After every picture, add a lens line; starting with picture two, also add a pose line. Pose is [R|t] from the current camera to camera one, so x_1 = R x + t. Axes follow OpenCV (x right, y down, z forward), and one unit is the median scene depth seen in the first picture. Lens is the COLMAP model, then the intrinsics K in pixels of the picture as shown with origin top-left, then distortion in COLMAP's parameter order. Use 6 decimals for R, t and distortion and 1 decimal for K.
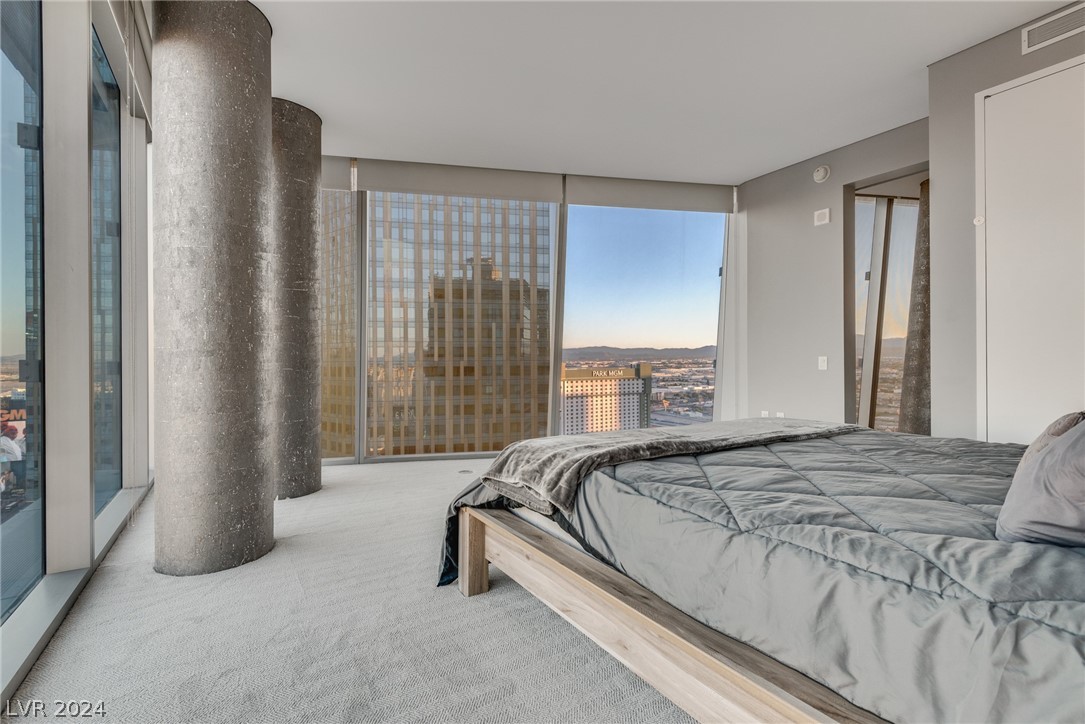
lens RADIAL K [[482.0, 0, 520.4], [0, 482.0, 361.1], [0, 0, 1]] dist [0.004051, -0.000154]
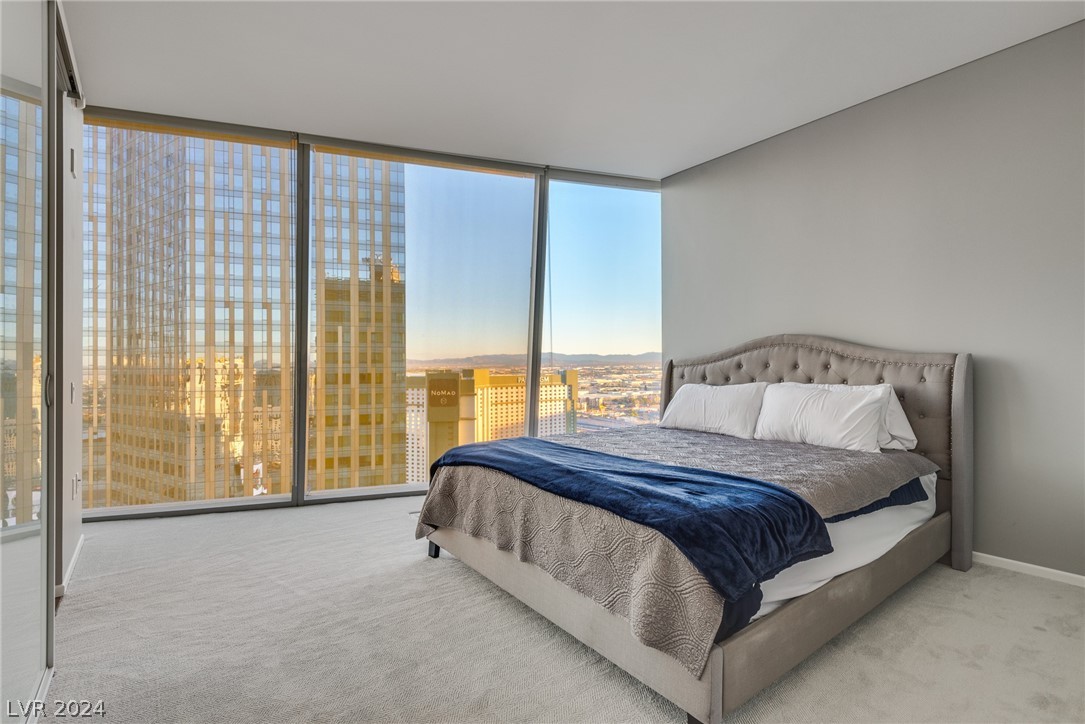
lens RADIAL K [[482.0, 0, 532.9], [0, 482.0, 361.3], [0, 0, 1]] dist [0.004051, -0.000154]
pose [[0.994151, 0.002255, 0.107978, 0.129788], [-0.001016, 0.999933, -0.011520, -0.001815], [-0.107997, 0.011343, 0.994087, 0.033074]]
